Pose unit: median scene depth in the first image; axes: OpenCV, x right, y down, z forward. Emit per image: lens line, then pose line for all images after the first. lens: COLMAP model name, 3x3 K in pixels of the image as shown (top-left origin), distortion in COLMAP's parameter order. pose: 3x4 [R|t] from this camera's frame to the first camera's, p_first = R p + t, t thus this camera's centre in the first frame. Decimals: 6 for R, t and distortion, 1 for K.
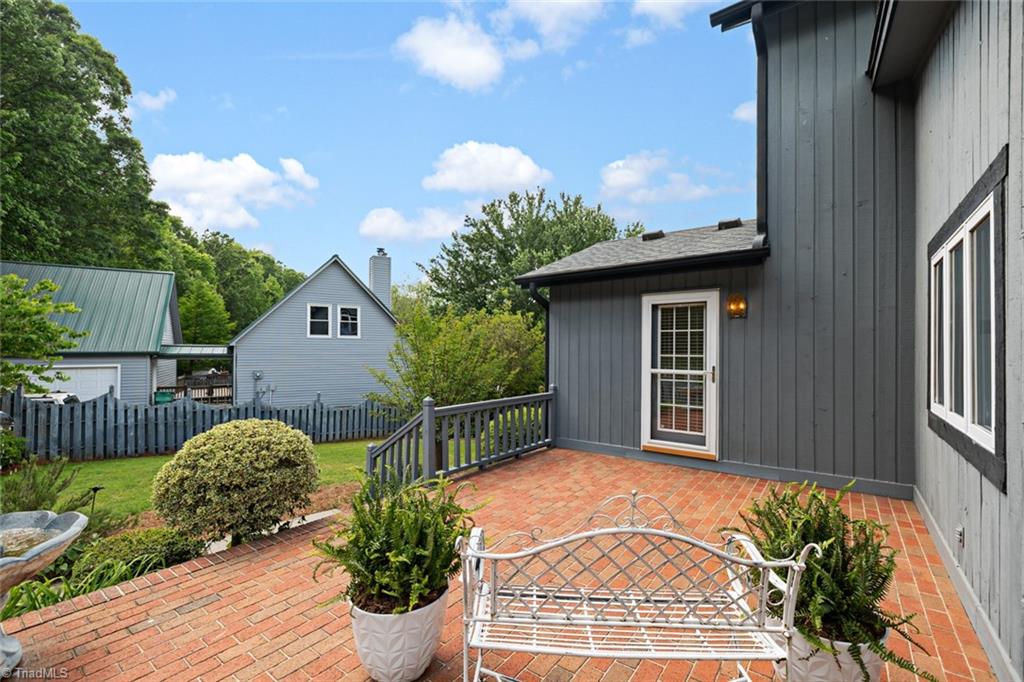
lens RADIAL K [[441.0, 0, 509.7], [0, 441.0, 336.3], [0, 0, 1]] dist [0.003340, -0.000016]
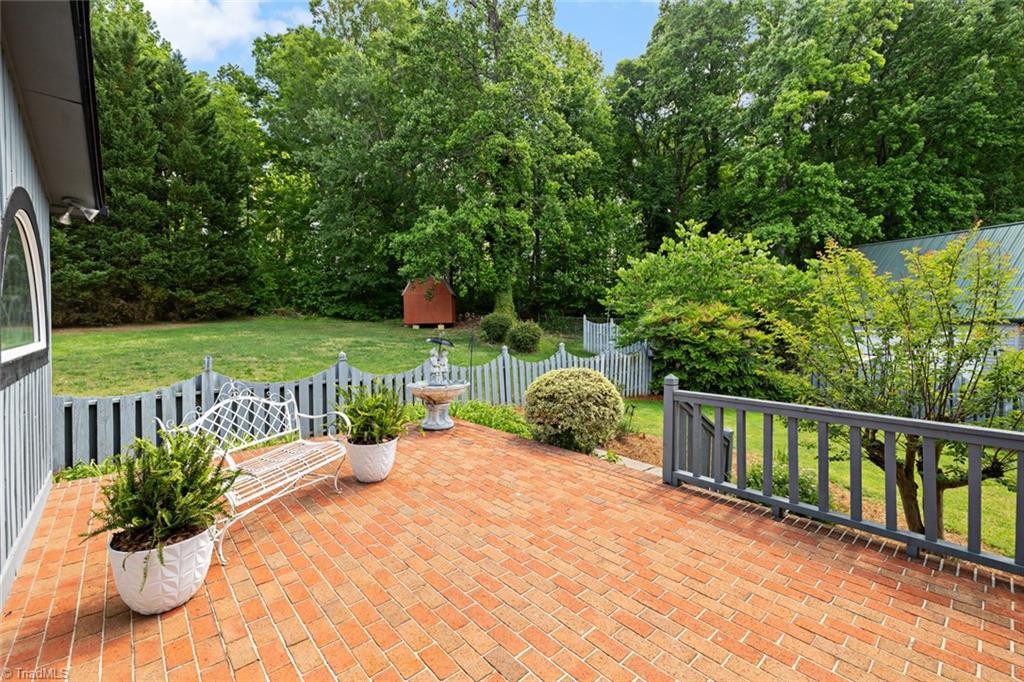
lens RADIAL K [[441.0, 0, 509.7], [0, 441.0, 336.3], [0, 0, 1]] dist [0.003340, -0.000016]
pose [[-0.203281, 0.034820, -0.978501, 0.654812], [0.036889, 0.998930, 0.027883, 0.033068], [0.978425, -0.030428, -0.204348, 0.858878]]
